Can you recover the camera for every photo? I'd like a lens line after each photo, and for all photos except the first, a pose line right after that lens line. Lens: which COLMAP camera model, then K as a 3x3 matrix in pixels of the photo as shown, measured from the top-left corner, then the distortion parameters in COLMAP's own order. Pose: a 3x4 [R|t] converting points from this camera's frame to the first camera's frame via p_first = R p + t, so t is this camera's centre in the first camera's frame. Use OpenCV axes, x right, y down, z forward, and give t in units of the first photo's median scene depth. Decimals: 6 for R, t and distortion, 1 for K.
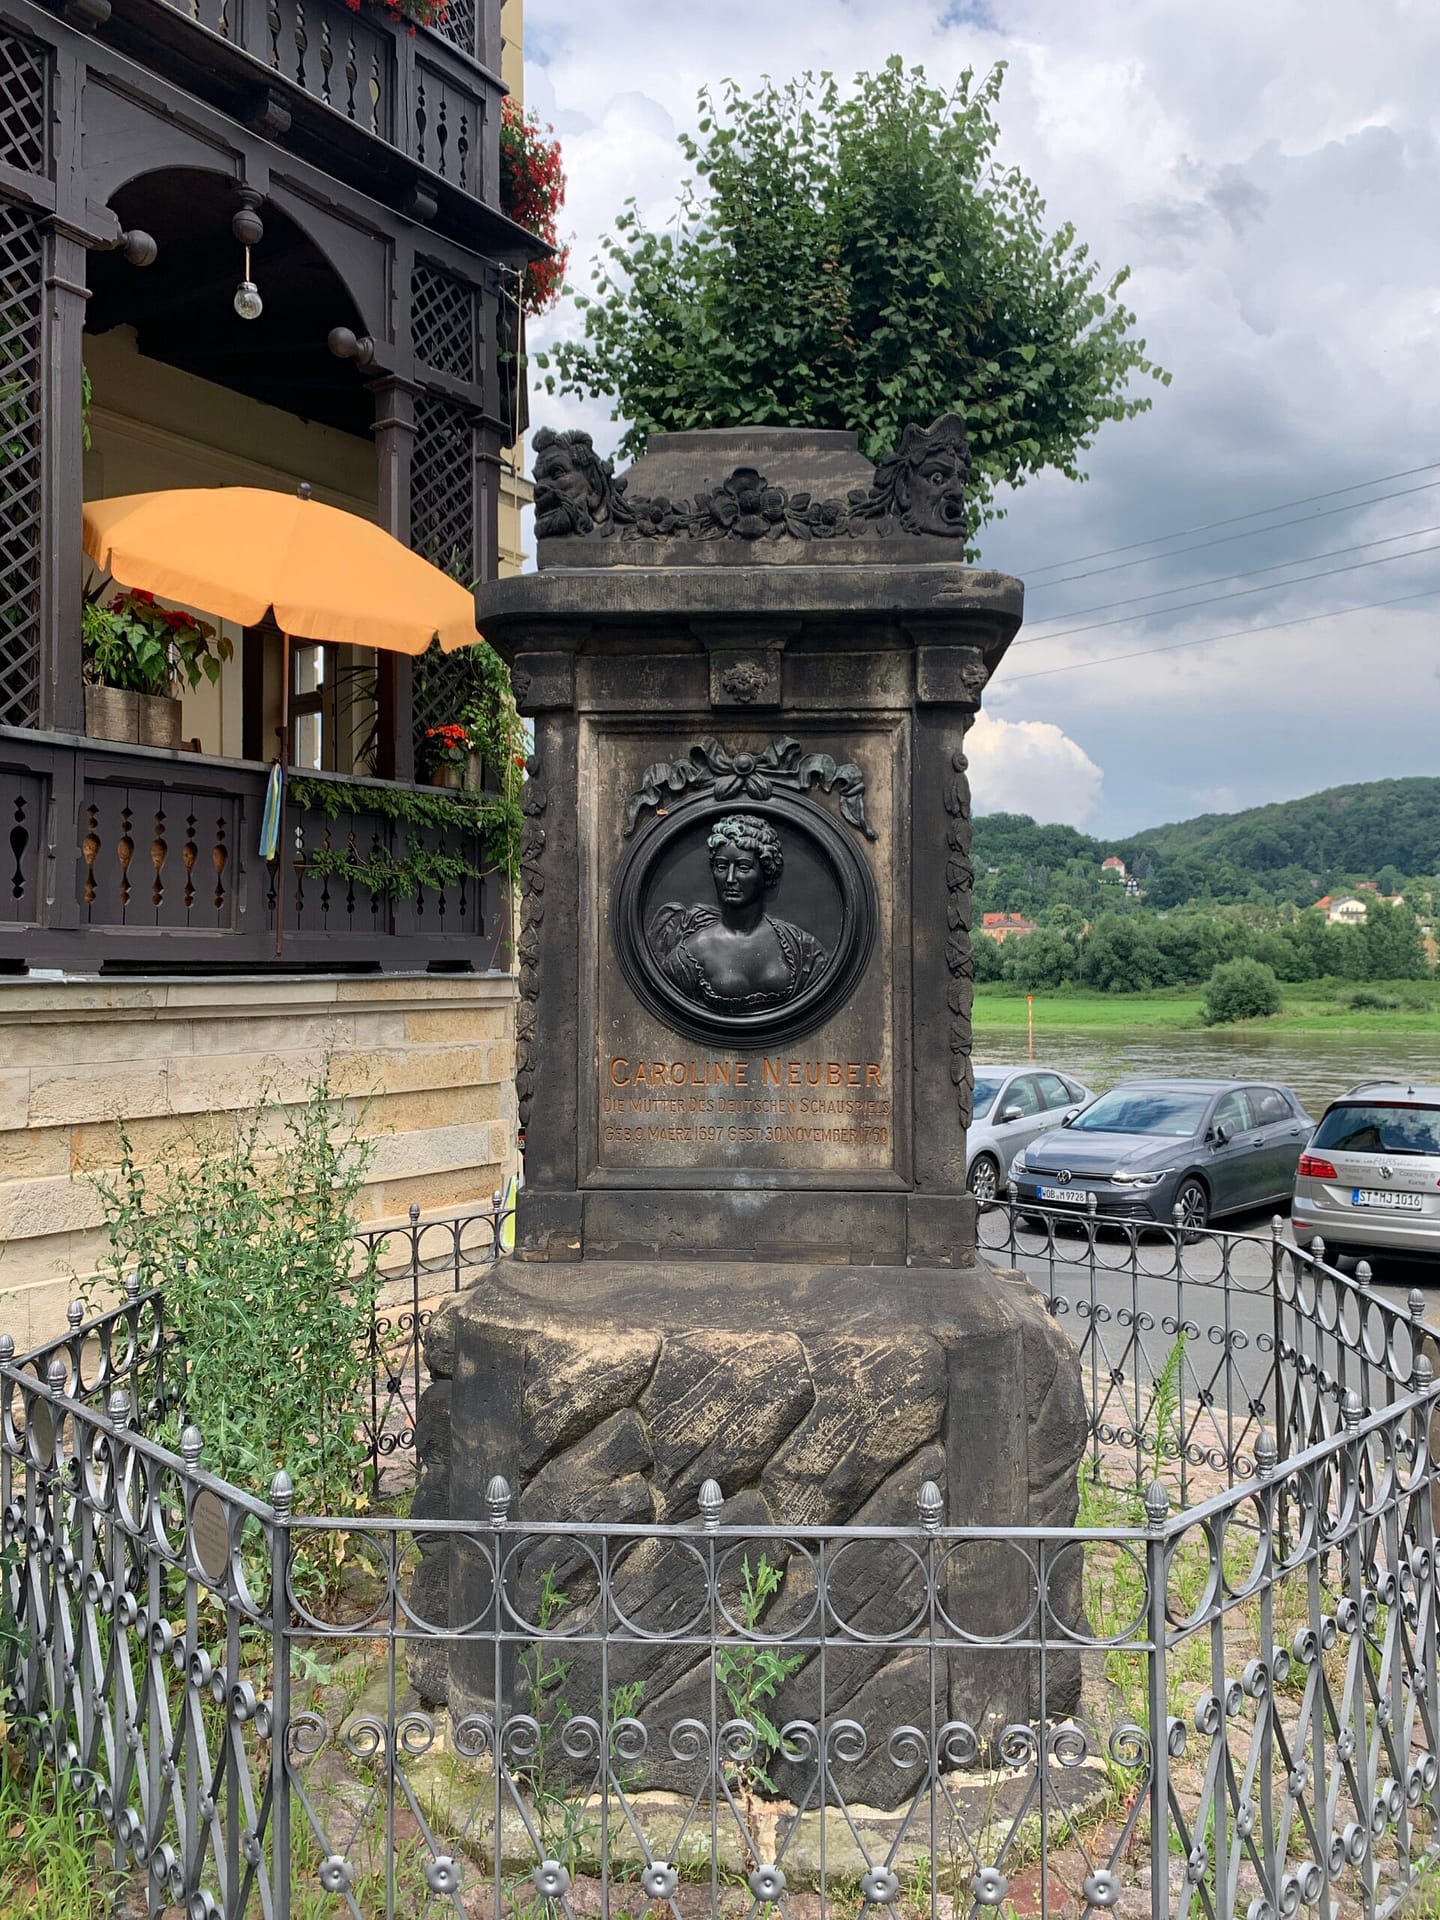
lens RADIAL K [[1424.6, 0, 722.2], [0, 1424.6, 941.2], [0, 0, 1]] dist [0.037184, -0.055189]
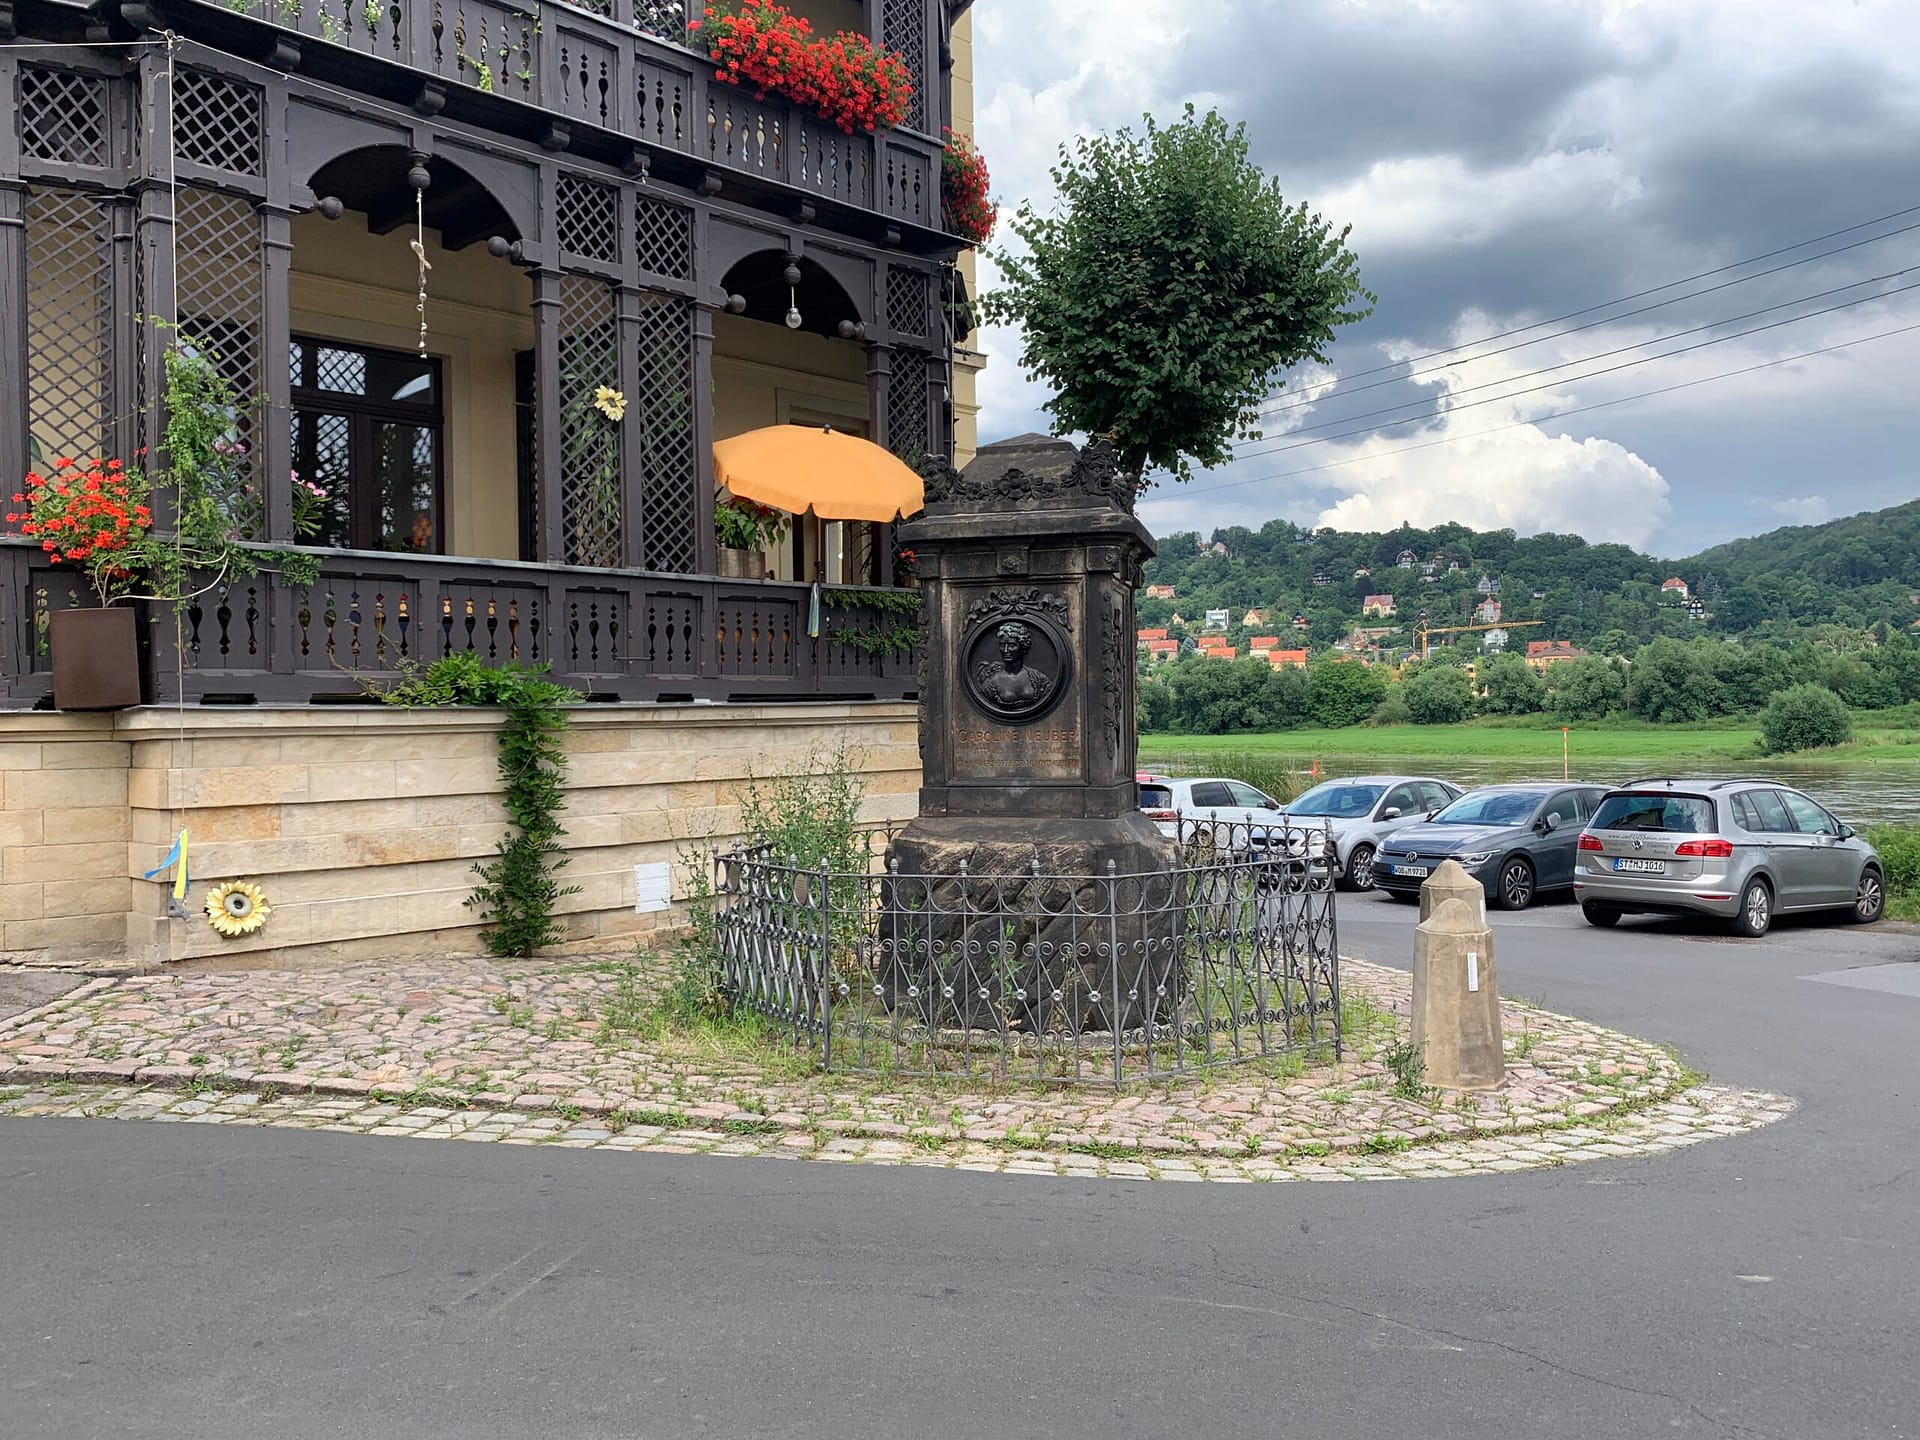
lens RADIAL K [[1413.0, 0, 960.0], [0, 1413.0, 720.0], [0, 0, 1]] dist [0.035987, -0.025442]
pose [[0.979993, -0.012750, -0.198624, 0.227463], [0.018496, 0.999461, 0.027103, 0.002757], [0.198171, -0.030235, 0.979701, -0.741515]]
